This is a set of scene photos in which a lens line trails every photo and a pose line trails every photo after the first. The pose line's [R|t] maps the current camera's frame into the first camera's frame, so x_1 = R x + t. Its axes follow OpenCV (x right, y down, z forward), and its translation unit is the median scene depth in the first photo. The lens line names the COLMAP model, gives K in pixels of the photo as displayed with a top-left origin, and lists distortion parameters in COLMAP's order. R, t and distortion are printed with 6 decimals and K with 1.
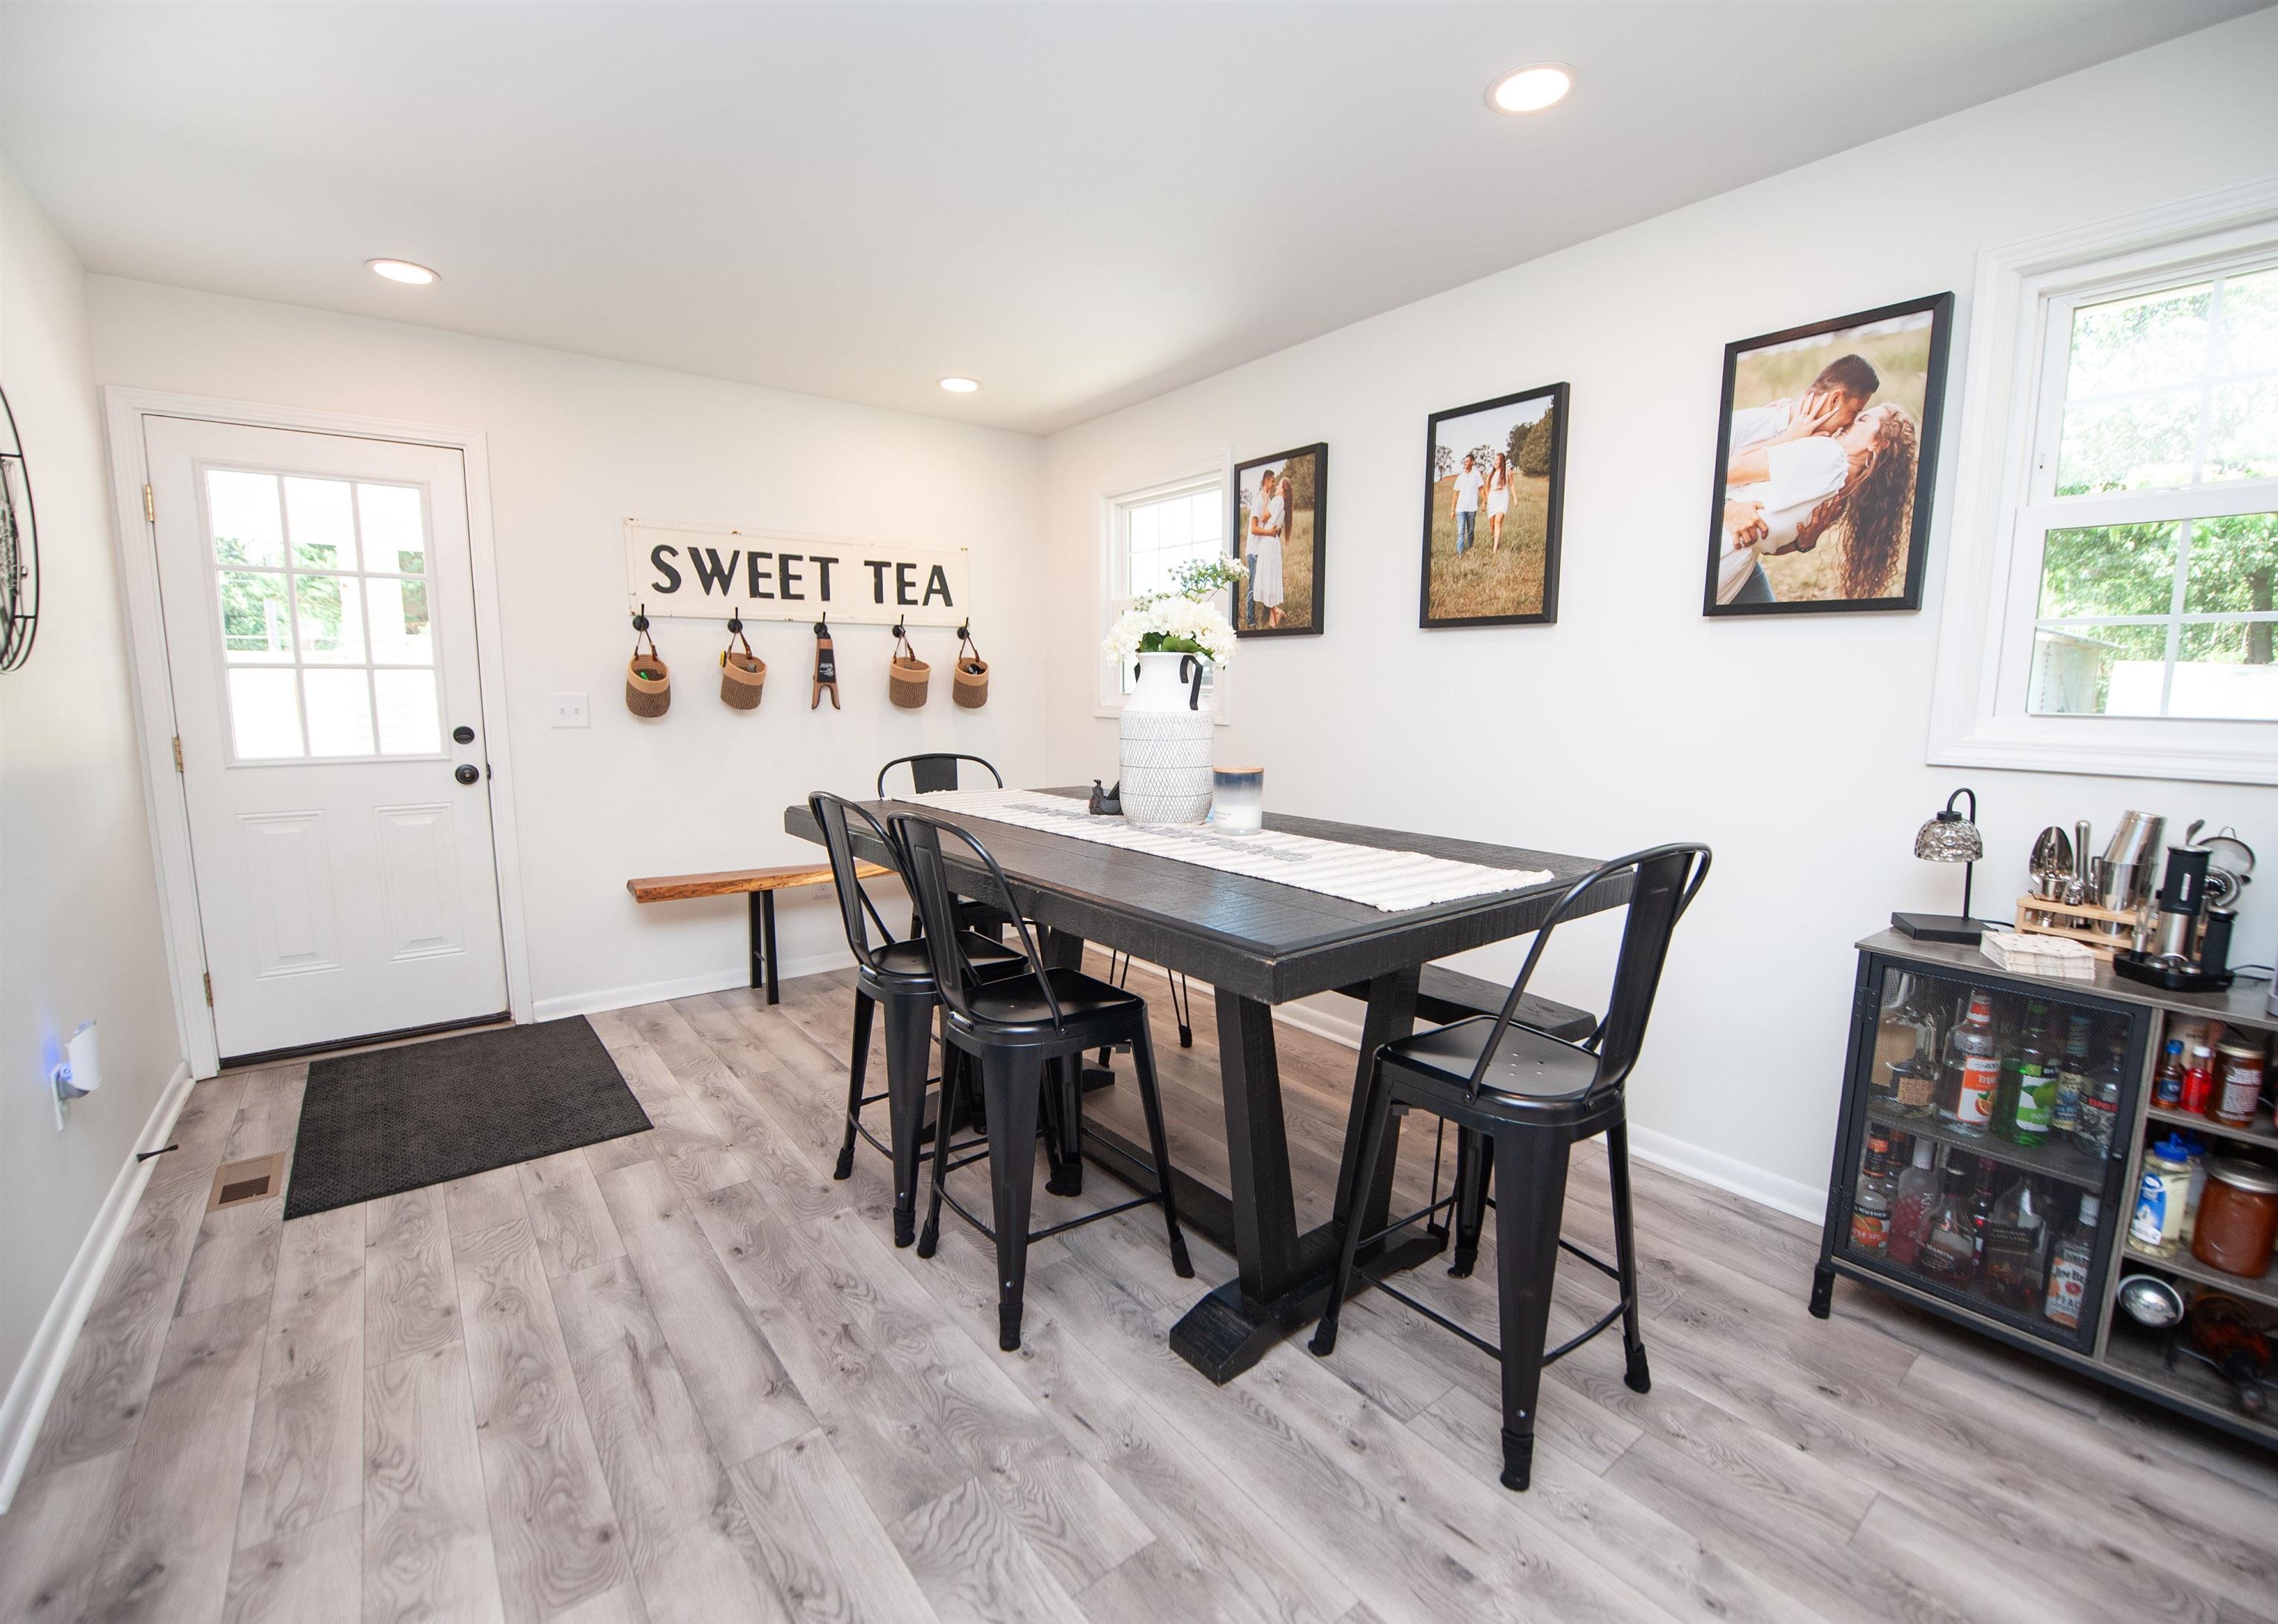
lens RADIAL K [[1008.5, 0, 1139.0], [0, 1008.5, 812.0], [0, 0, 1]] dist [0.000533, 0.000101]
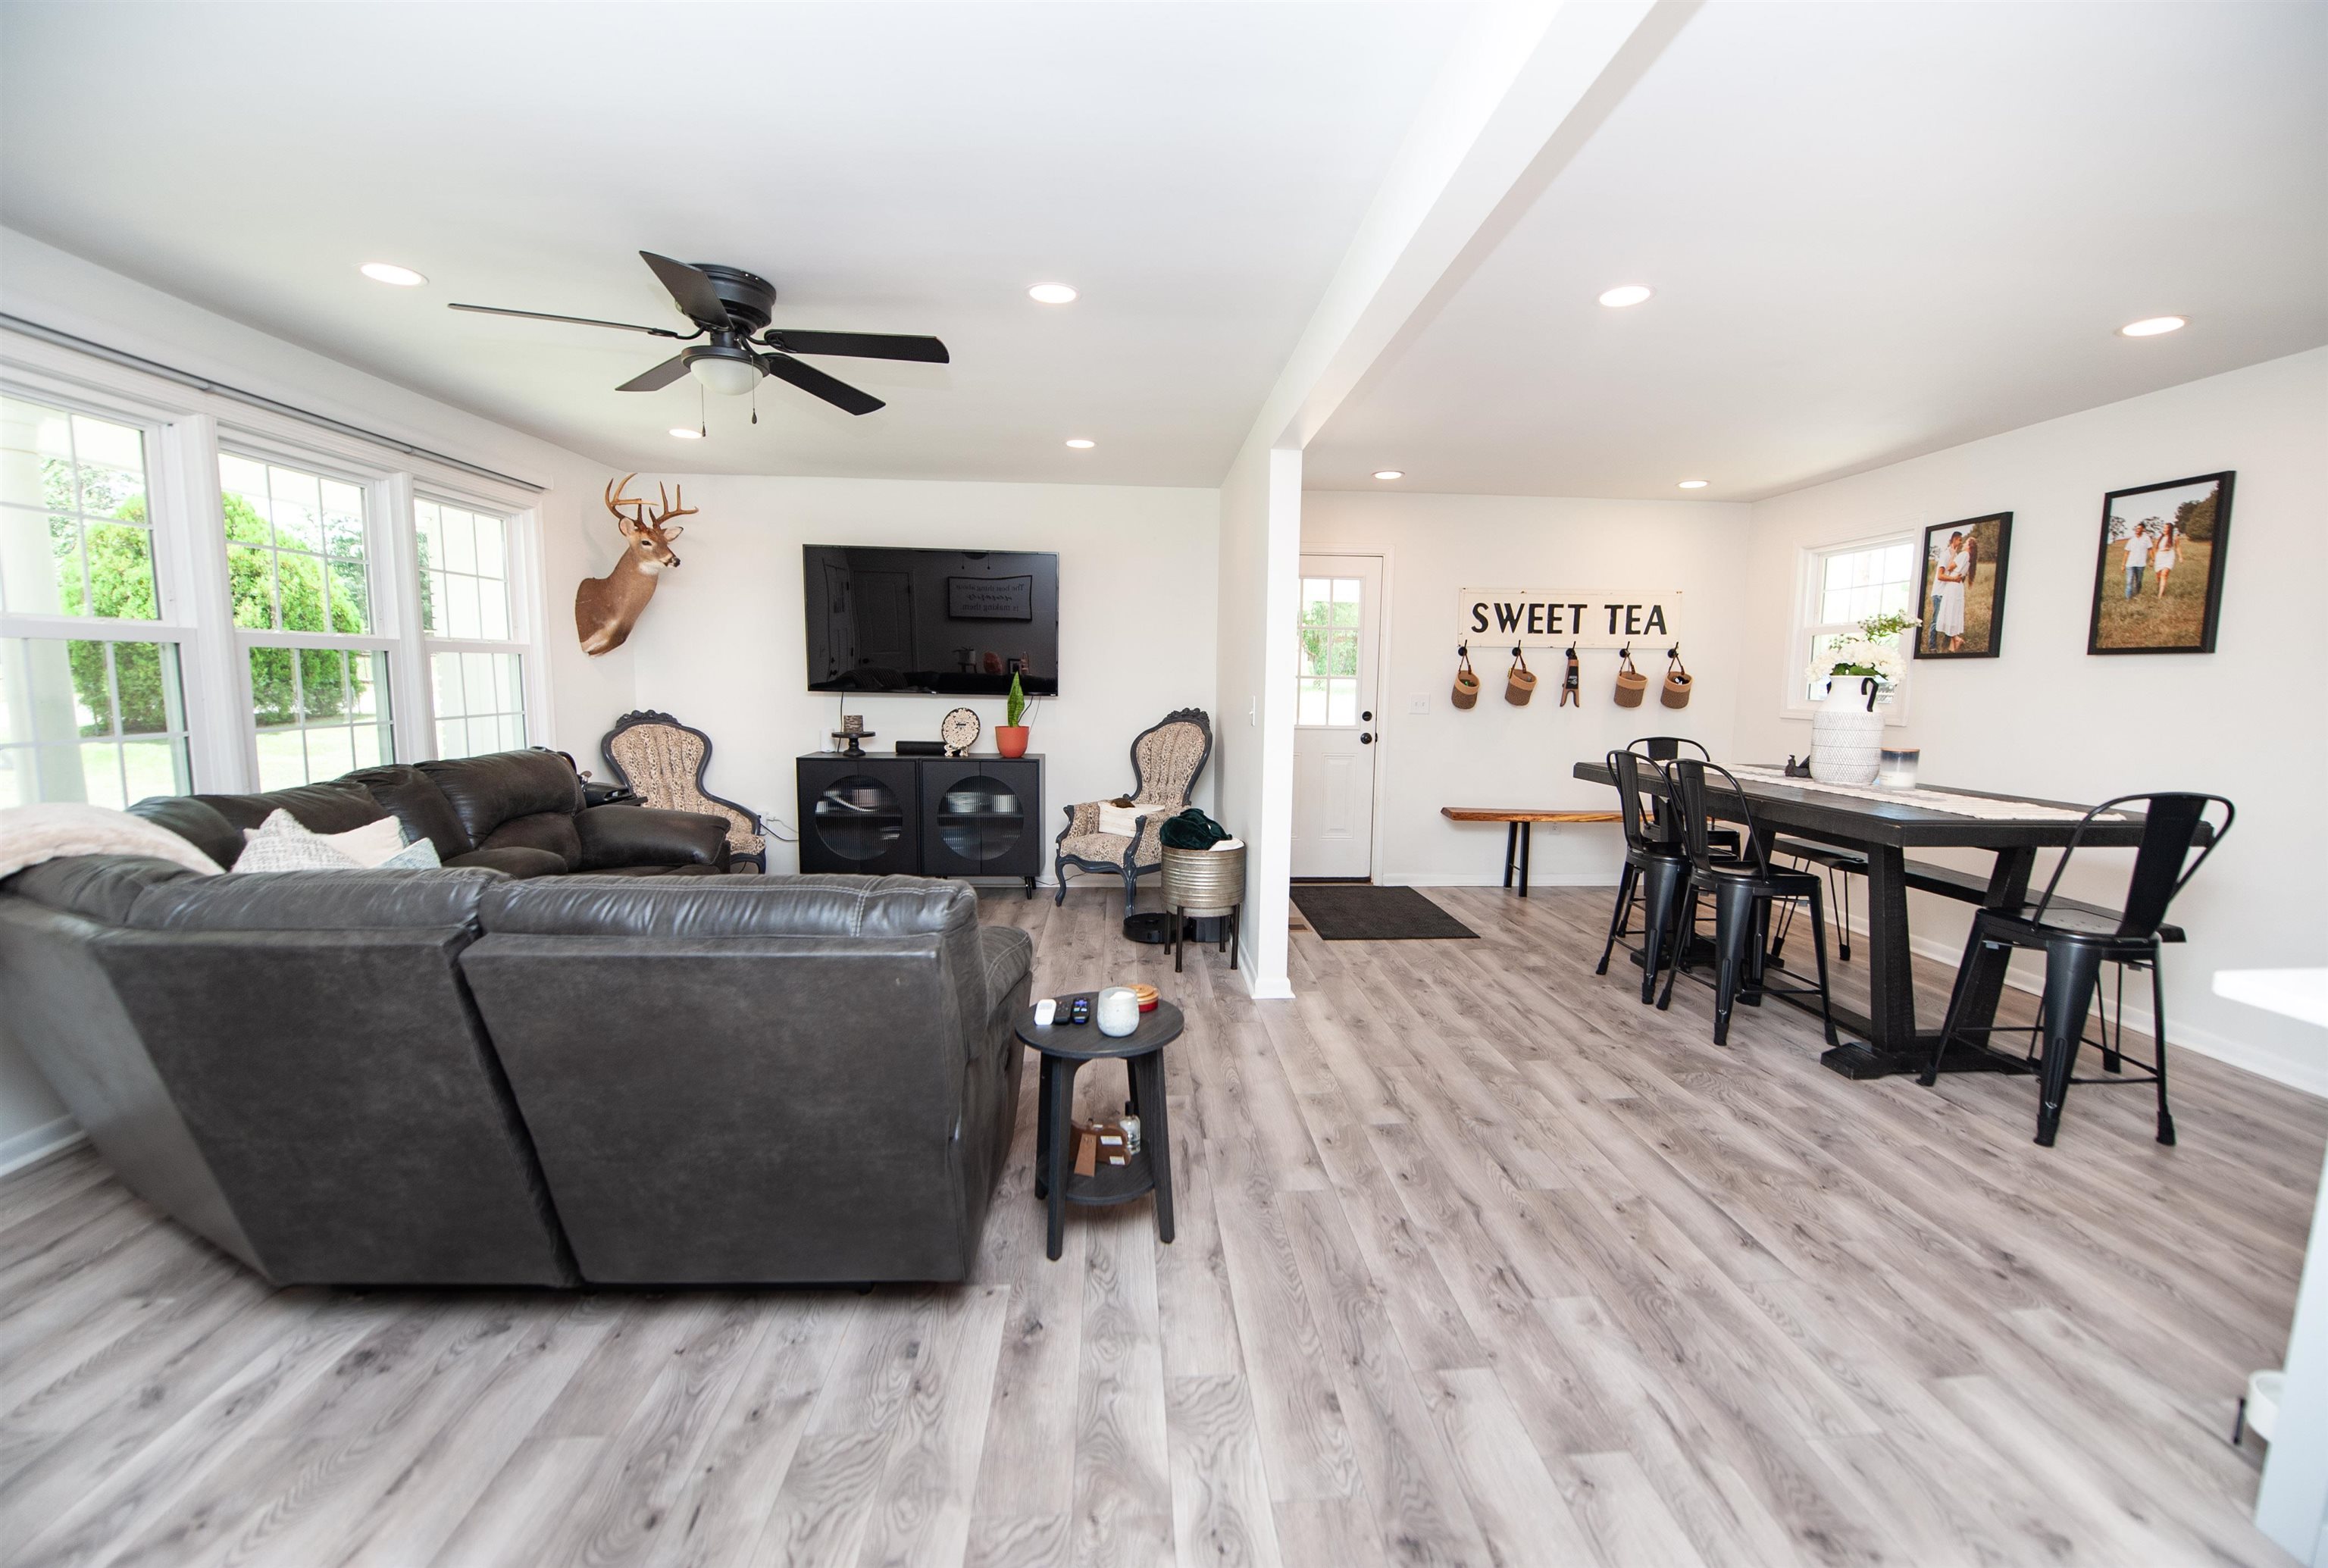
lens RADIAL K [[1009.9, 0, 1164.0], [0, 1009.9, 784.0], [0, 0, 1]] dist [0.019296, -0.016218]
pose [[0.841859, 0.065591, -0.535697, -0.010649], [-0.080331, 0.996759, -0.004198, 0.081384], [0.533686, 0.046567, 0.844400, -0.705774]]
